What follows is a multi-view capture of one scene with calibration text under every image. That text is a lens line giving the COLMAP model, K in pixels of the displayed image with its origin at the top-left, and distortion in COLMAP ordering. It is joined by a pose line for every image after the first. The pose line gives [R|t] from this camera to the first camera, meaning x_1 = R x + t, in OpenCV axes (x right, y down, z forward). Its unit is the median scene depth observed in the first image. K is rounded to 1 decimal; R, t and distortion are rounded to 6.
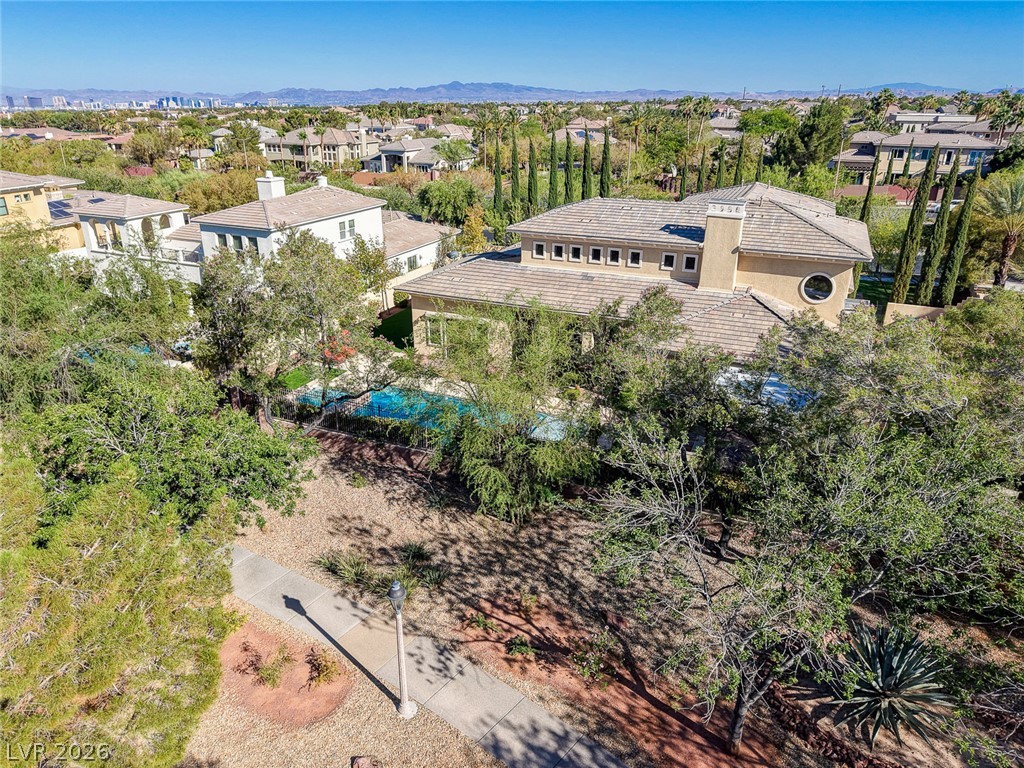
lens RADIAL K [[694.3, 0, 514.3], [0, 694.3, 386.8], [0, 0, 1]] dist [0.009419, -0.007984]
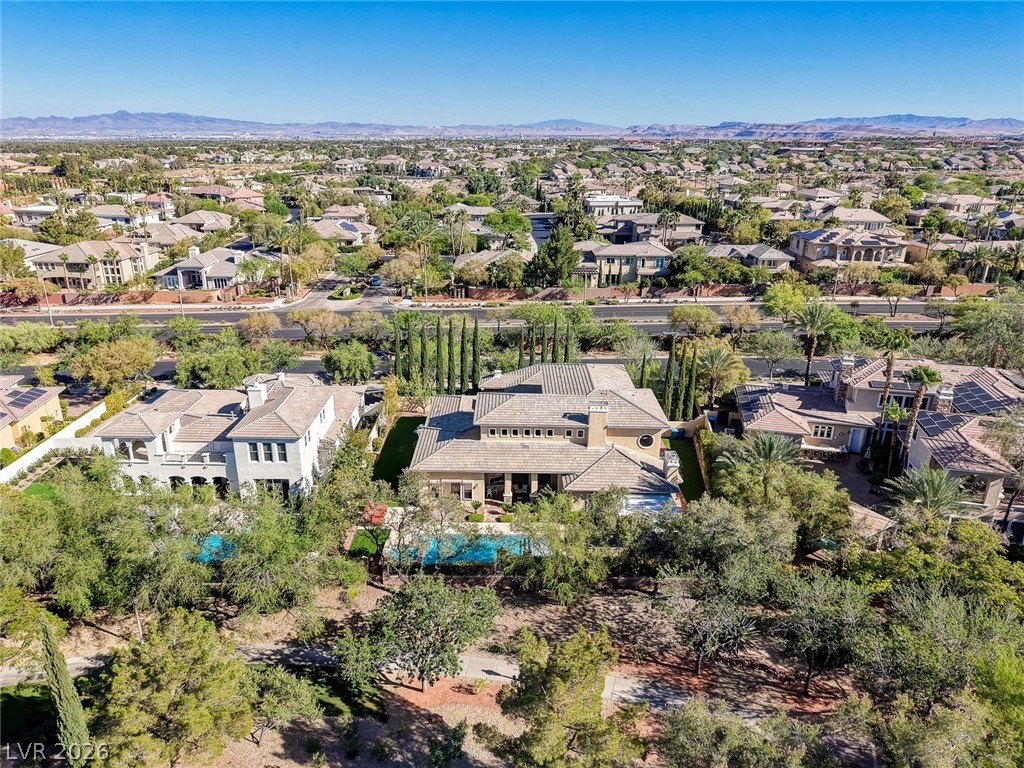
lens RADIAL K [[694.3, 0, 514.3], [0, 694.3, 386.8], [0, 0, 1]] dist [0.009419, -0.007984]
pose [[0.916209, -0.127777, 0.379782, -0.165175], [0.141639, 0.989881, -0.008654, -0.088734], [-0.374833, 0.061721, 0.925036, -0.175572]]
